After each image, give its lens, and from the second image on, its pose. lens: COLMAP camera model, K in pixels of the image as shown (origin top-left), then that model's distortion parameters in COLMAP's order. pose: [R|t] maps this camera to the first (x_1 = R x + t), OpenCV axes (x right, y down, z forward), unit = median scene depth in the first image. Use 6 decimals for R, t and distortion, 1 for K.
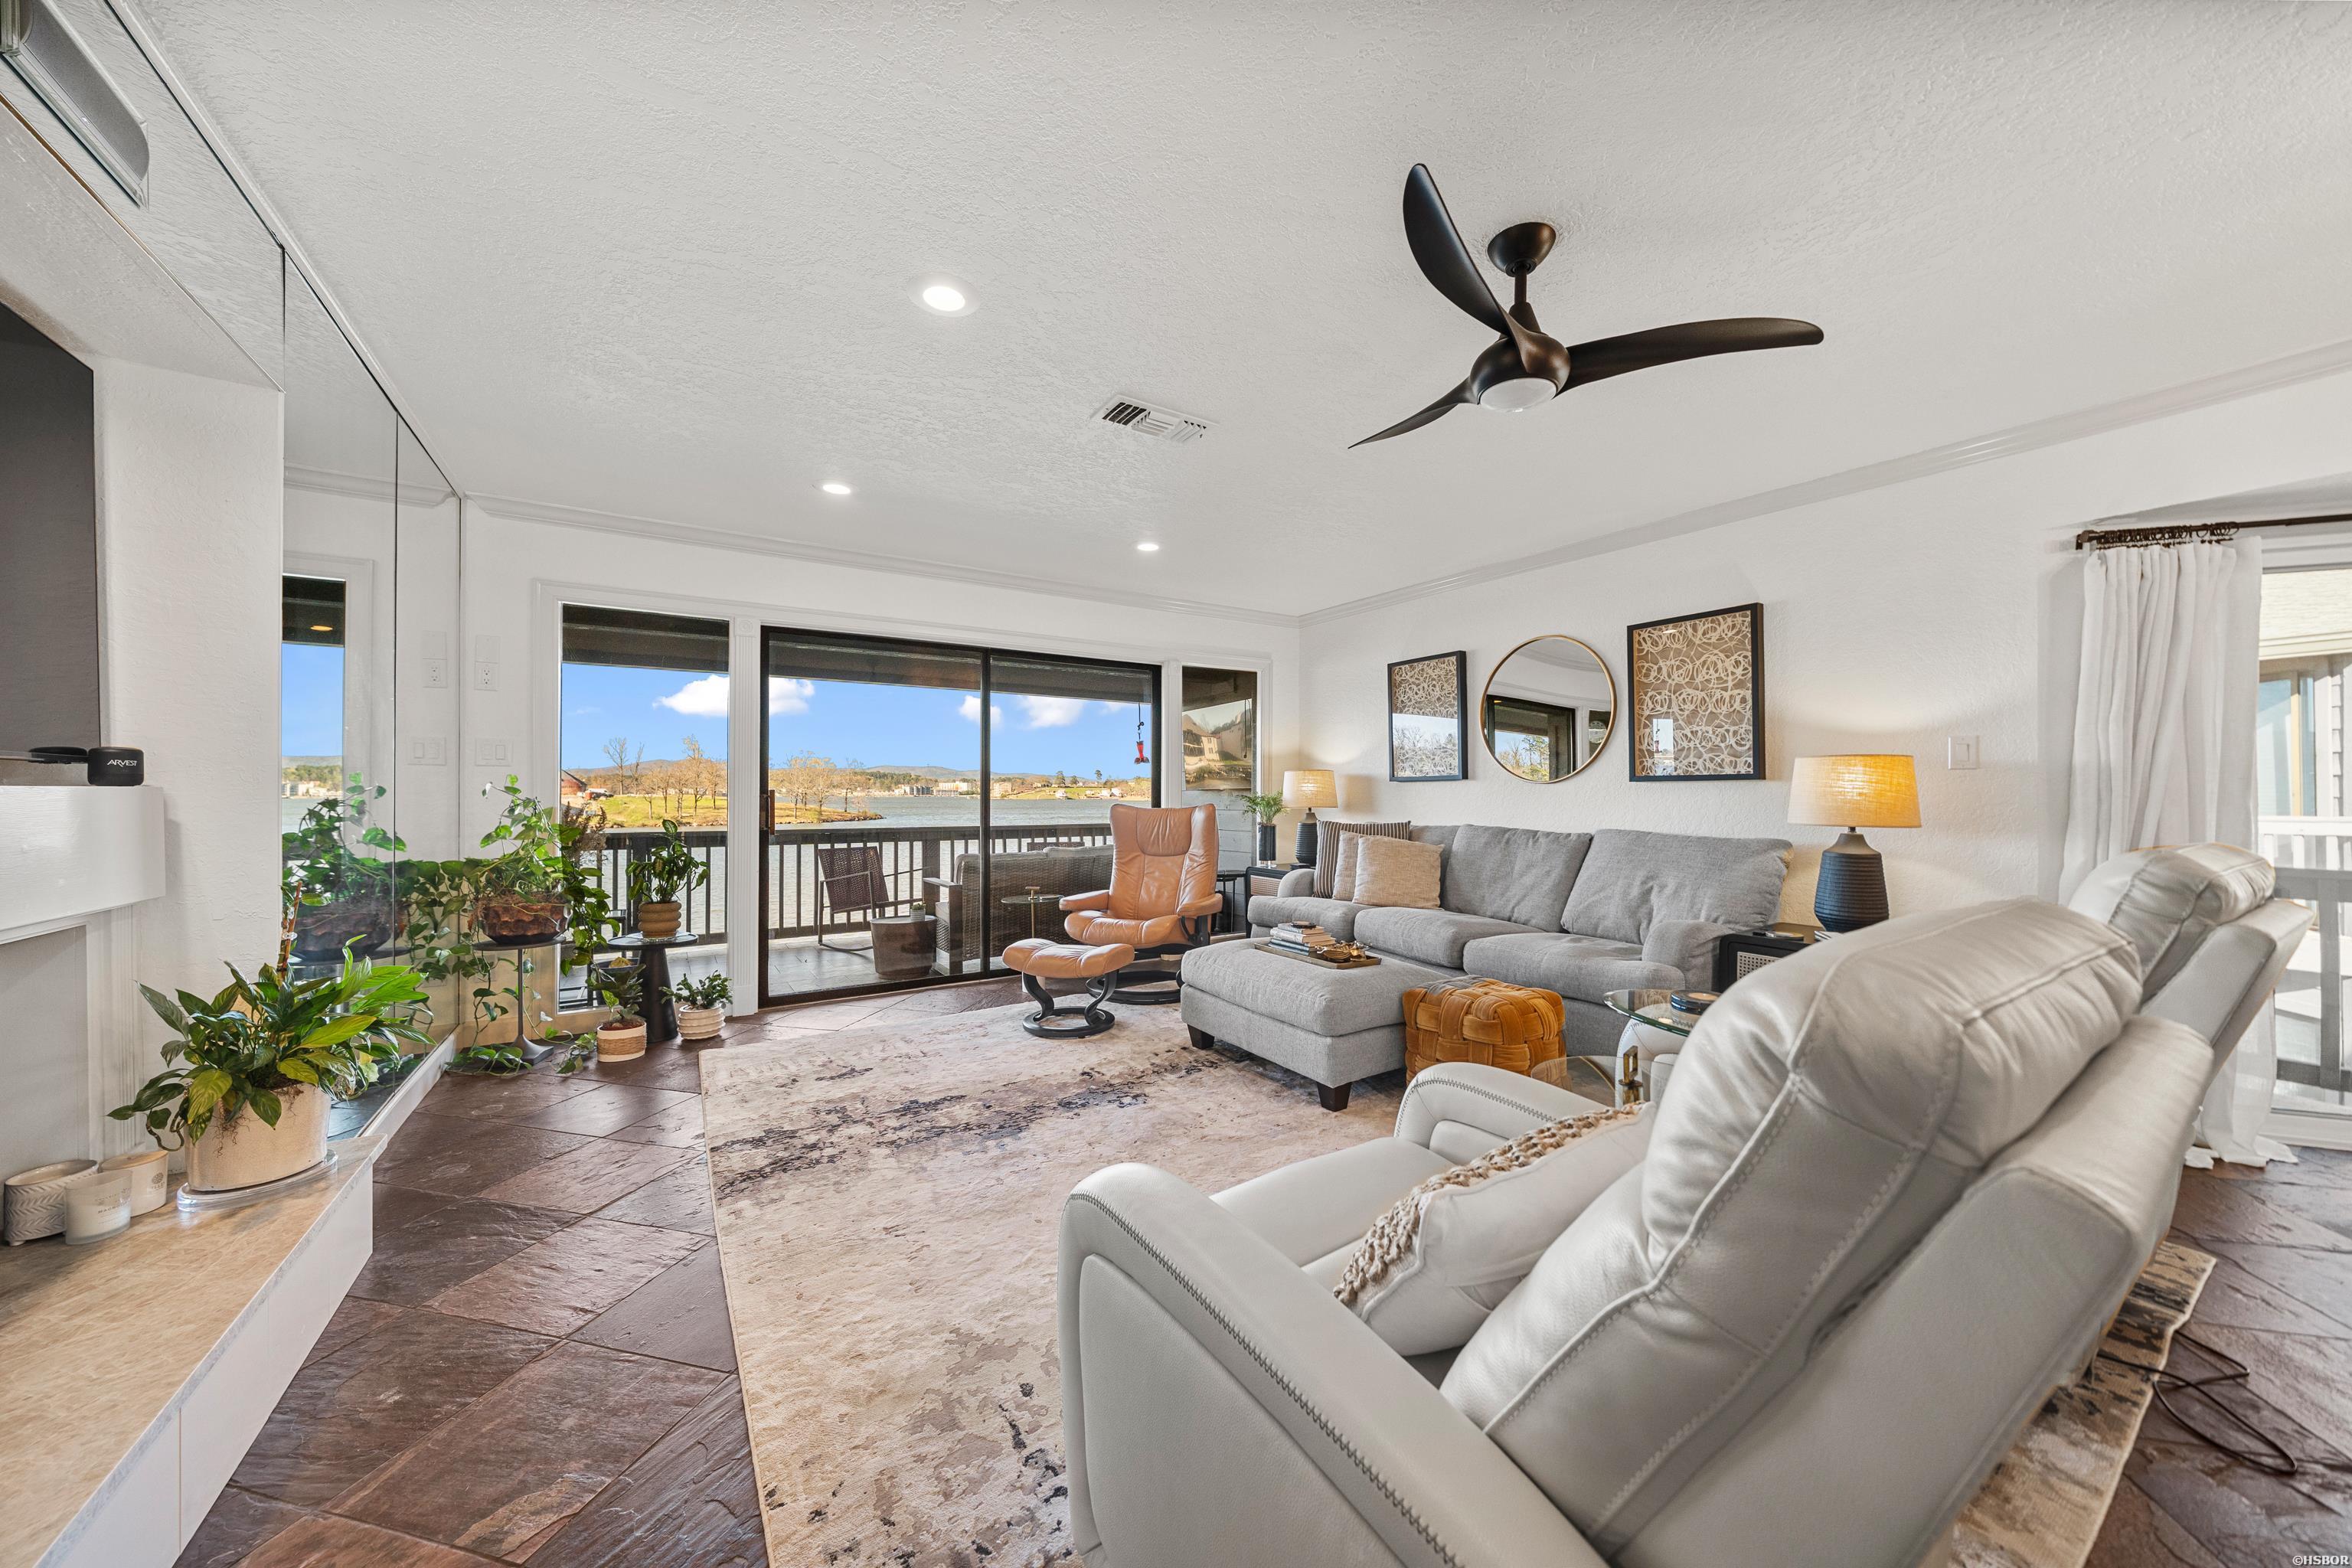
lens RADIAL K [[821.1, 0, 1188.0], [0, 821.1, 792.1], [0, 0, 1]] dist [-0.002443, -0.000237]
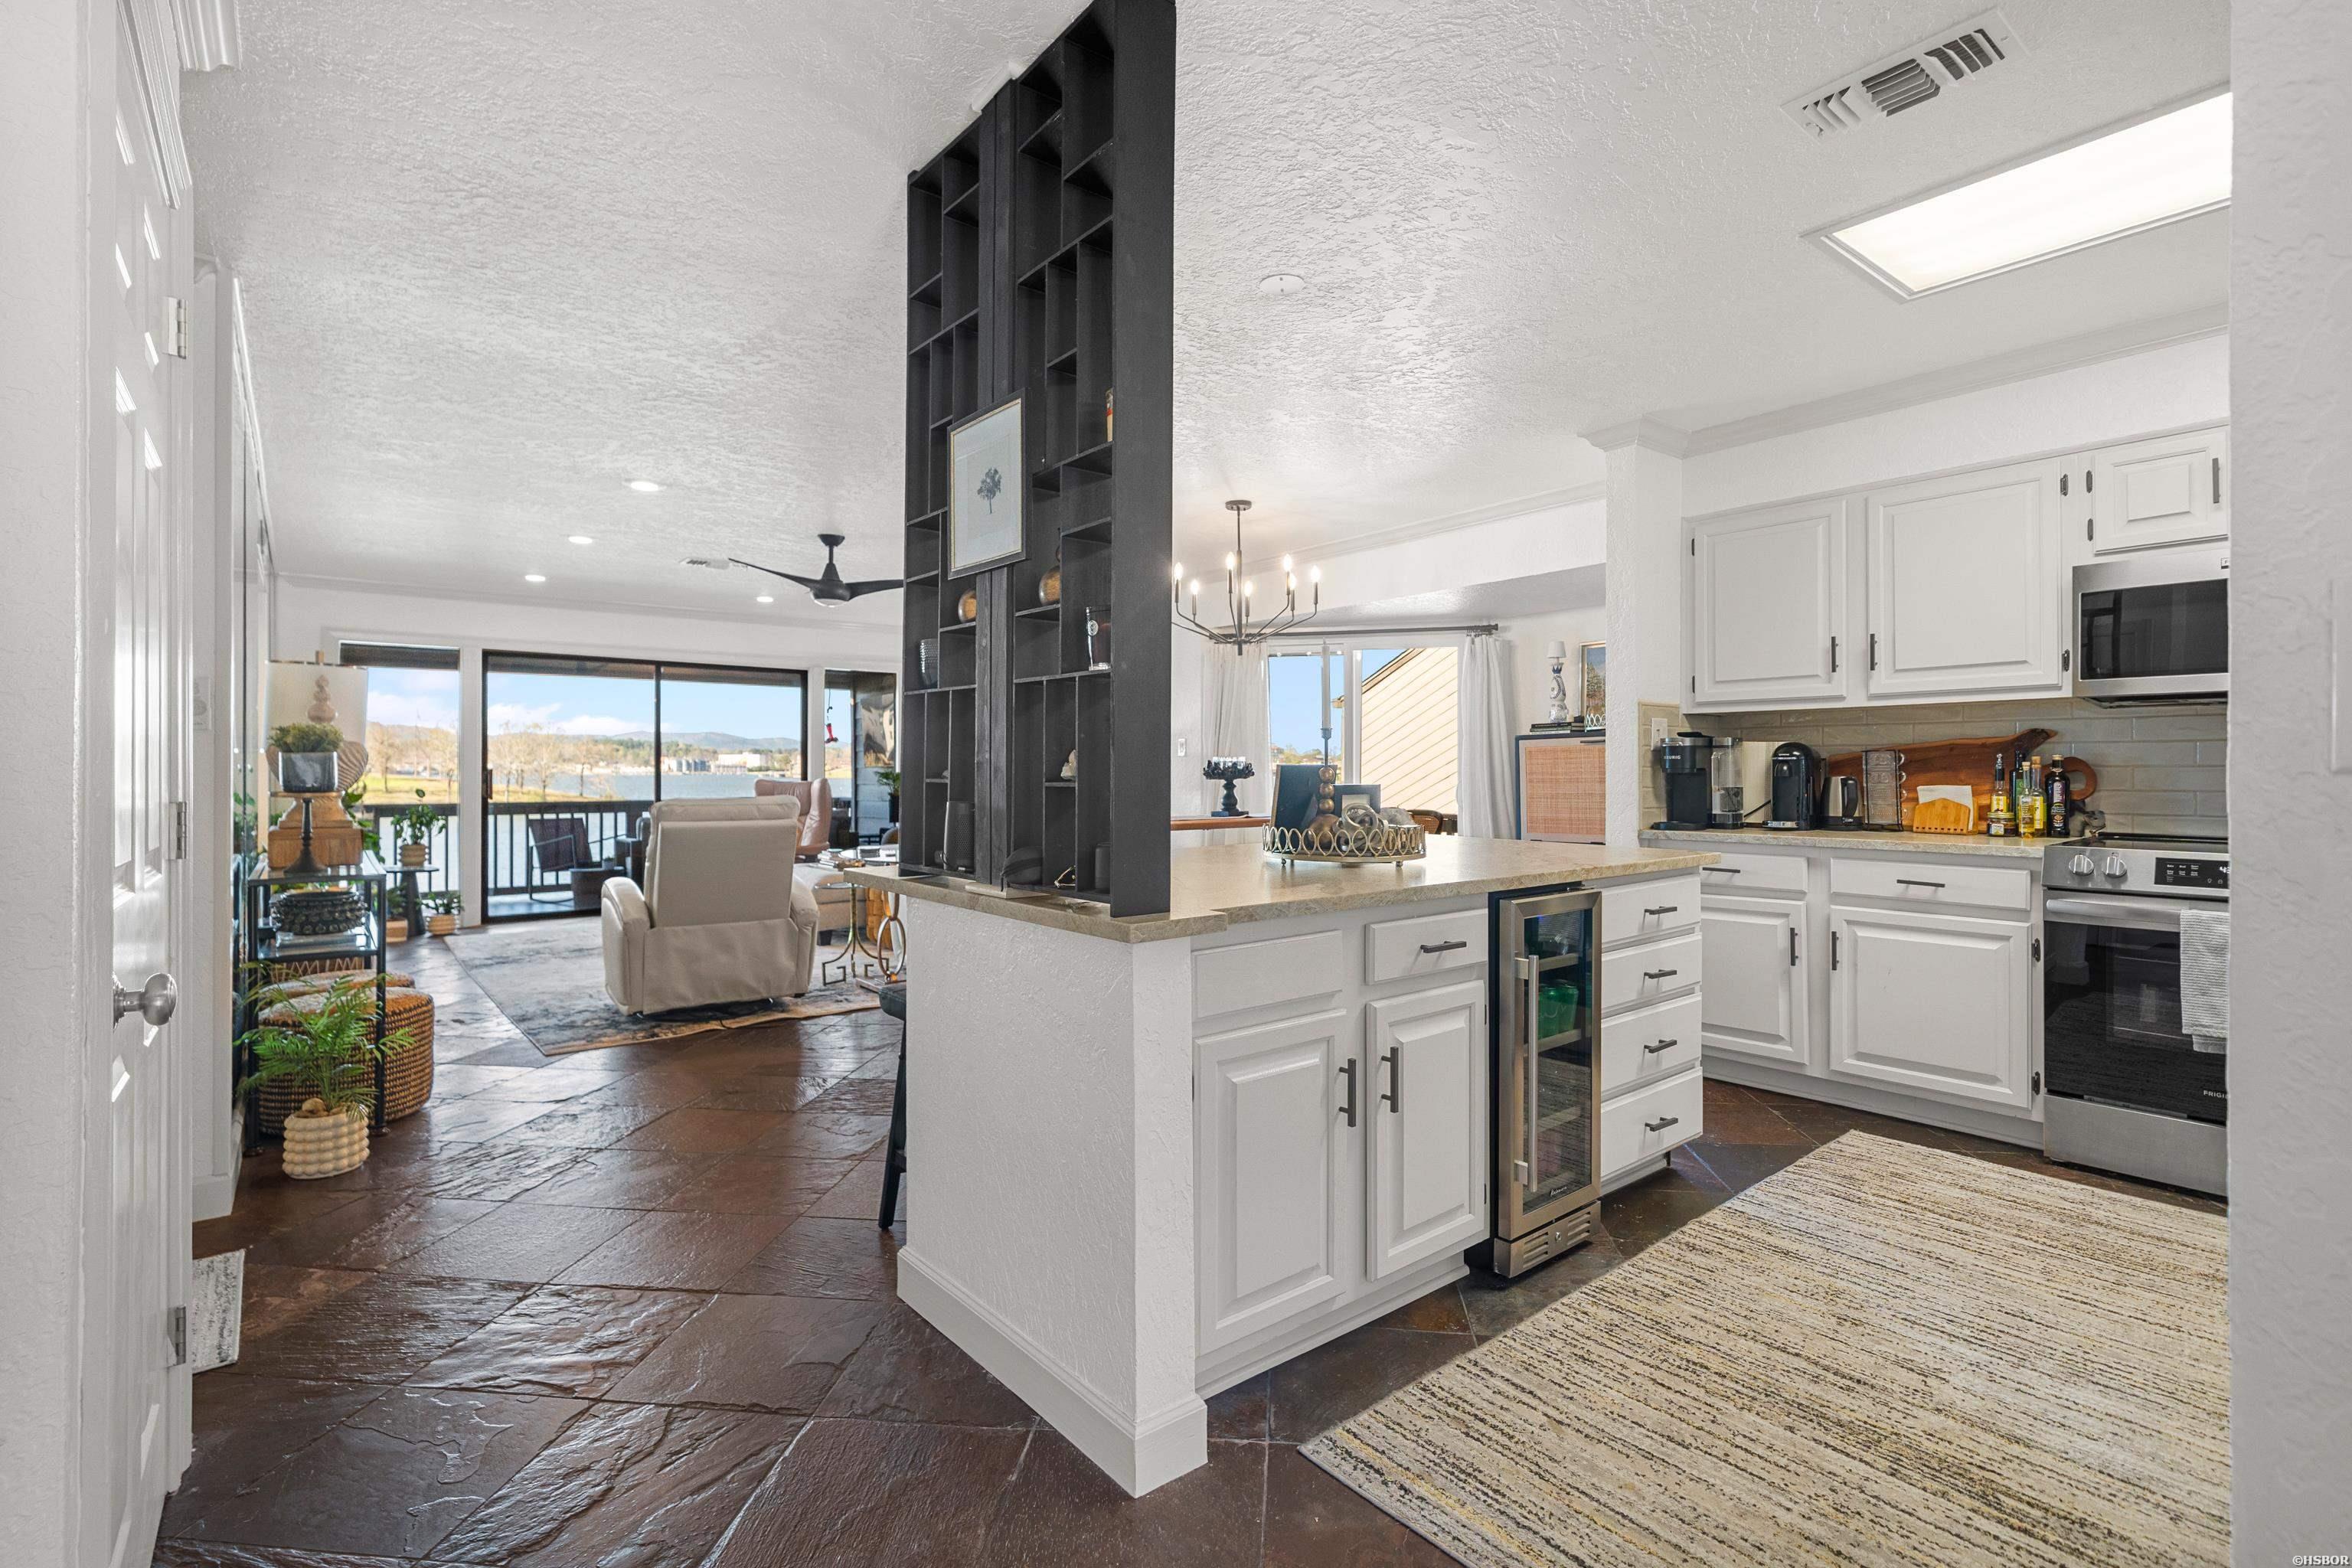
lens RADIAL K [[1102.4, 0, 1166.8], [0, 1102.4, 766.4], [0, 0, 1]] dist [0.004543, -0.000253]
pose [[0.995810, -0.002032, 0.091422, 0.478126], [0.002067, 0.999998, -0.000284, -0.003233], [-0.091422, 0.000471, 0.995812, -1.000702]]
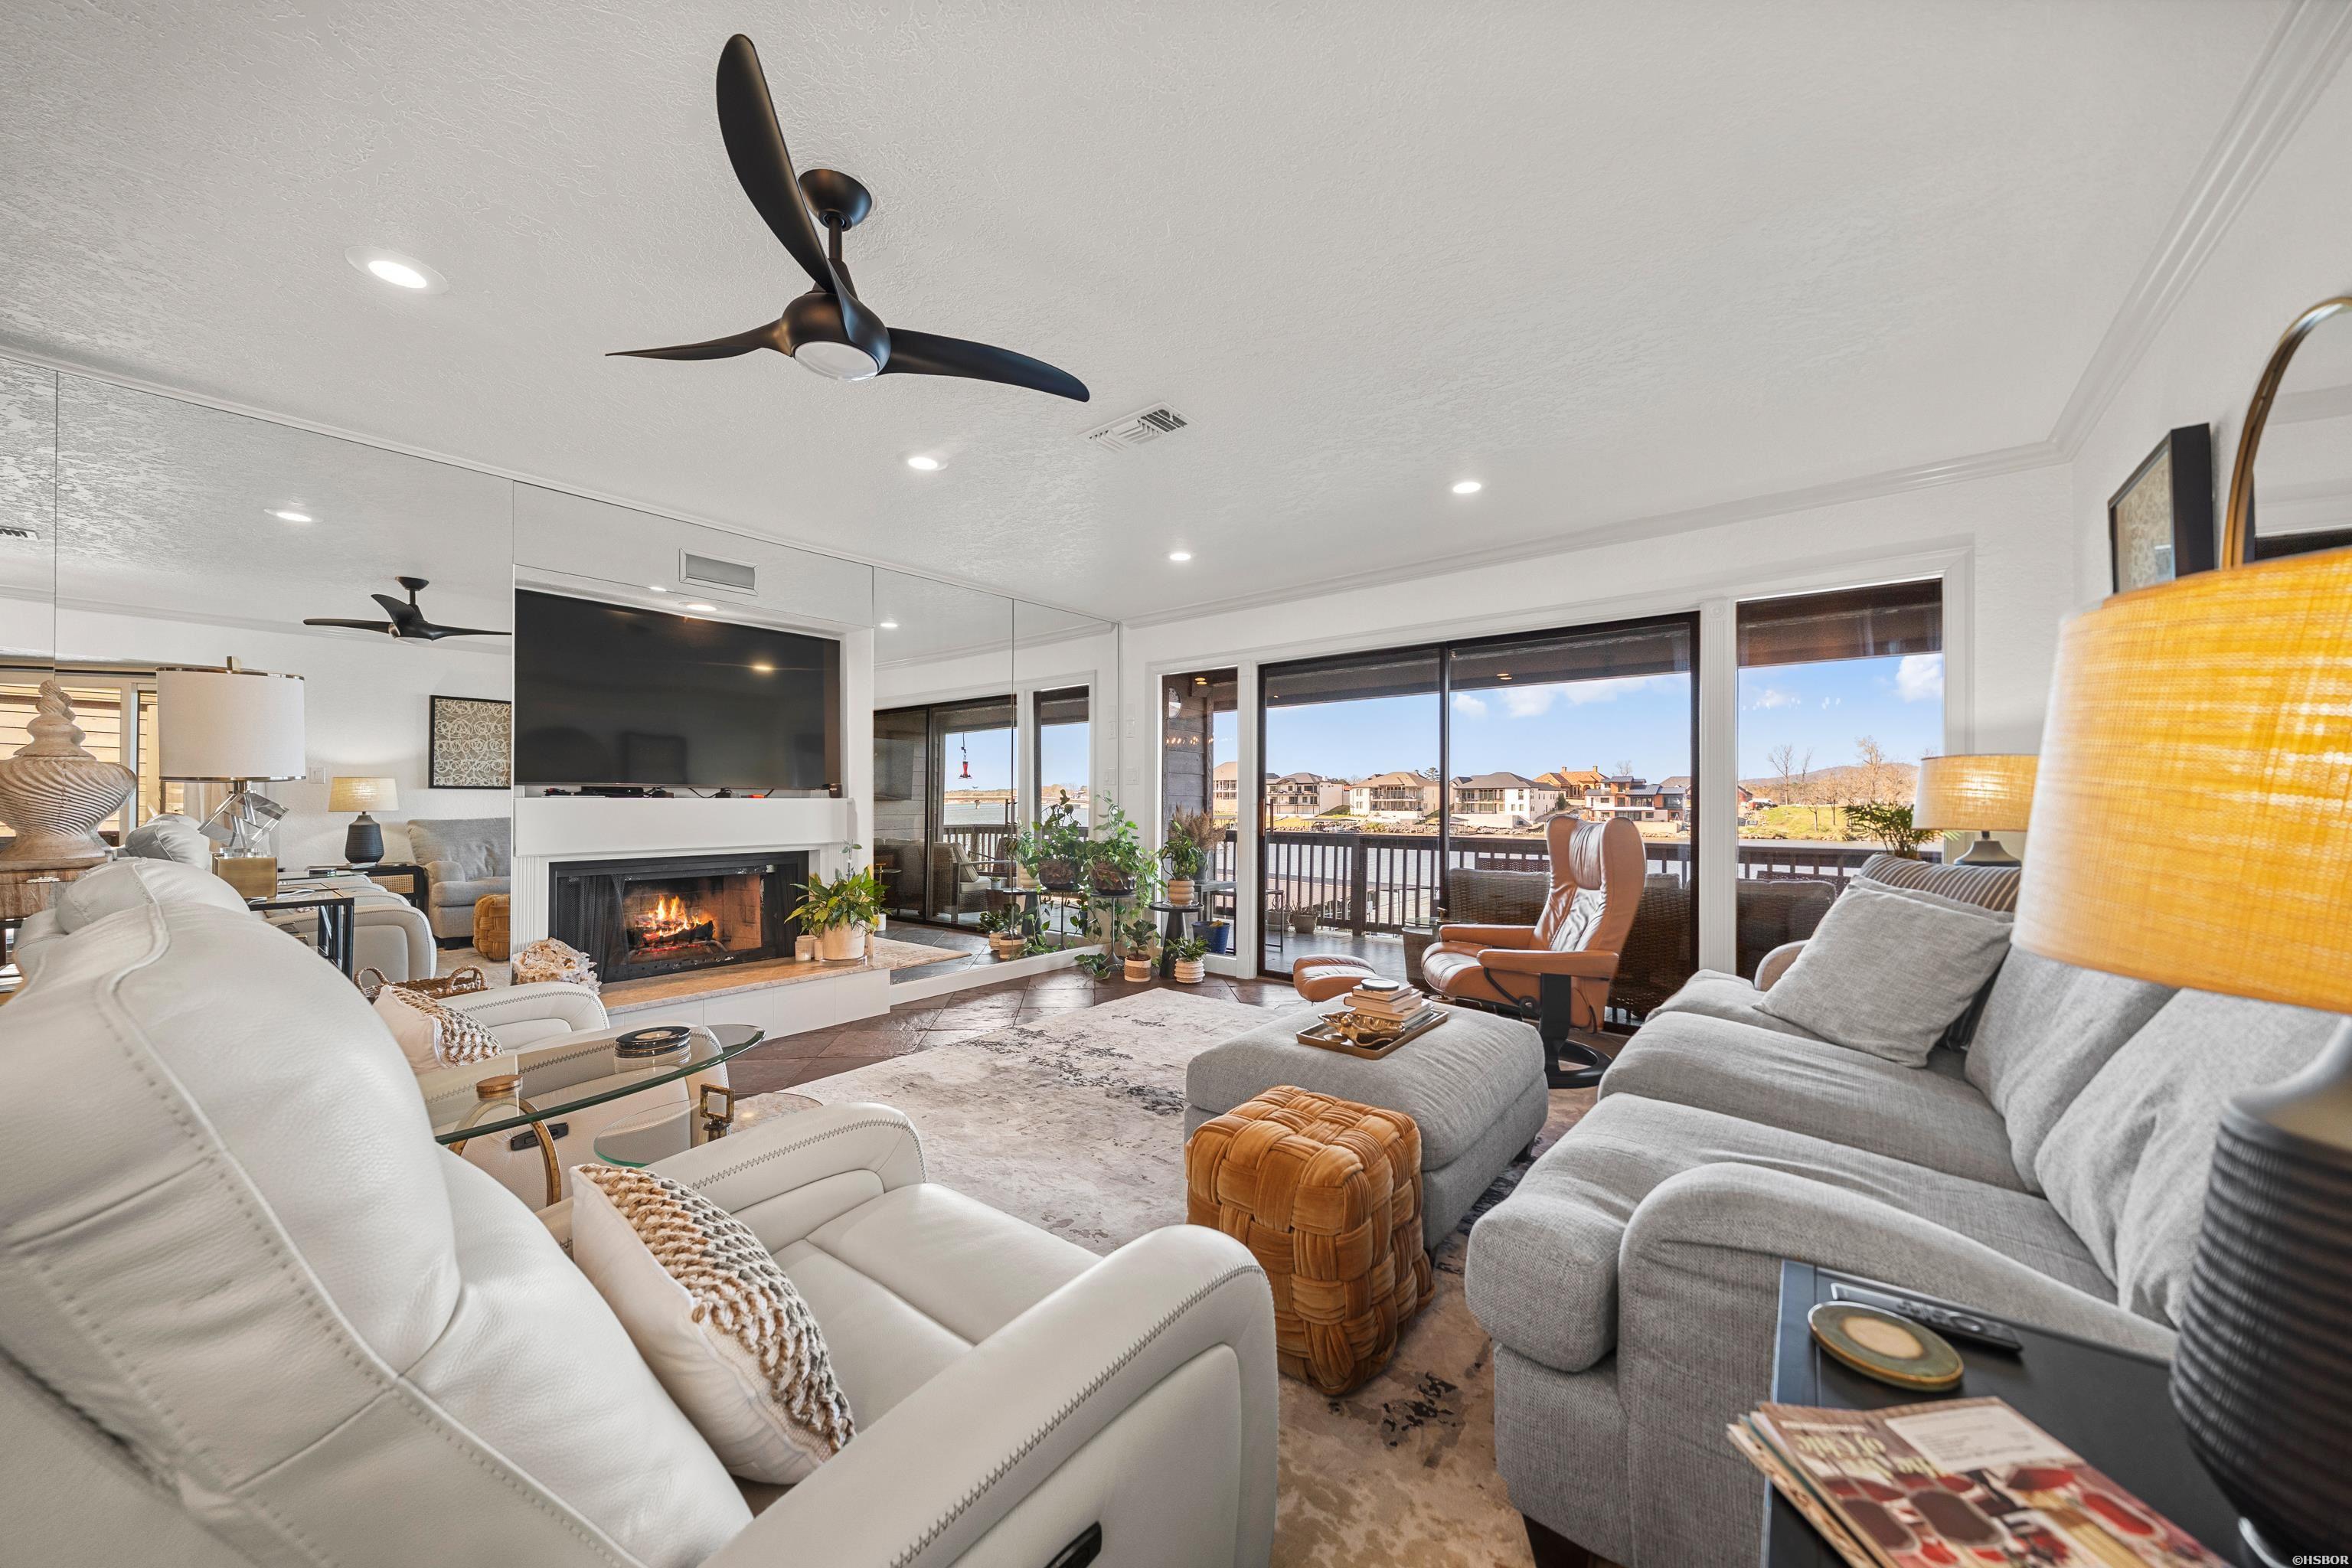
lens RADIAL K [[821.1, 0, 1169.3], [0, 821.1, 789.1], [0, 0, 1]] dist [-0.002443, -0.000237]
pose [[0.298486, -0.017279, -0.954258, 0.626894], [0.001335, 0.999843, -0.017686, 0.004397], [0.954413, 0.004005, 0.298462, 0.503741]]
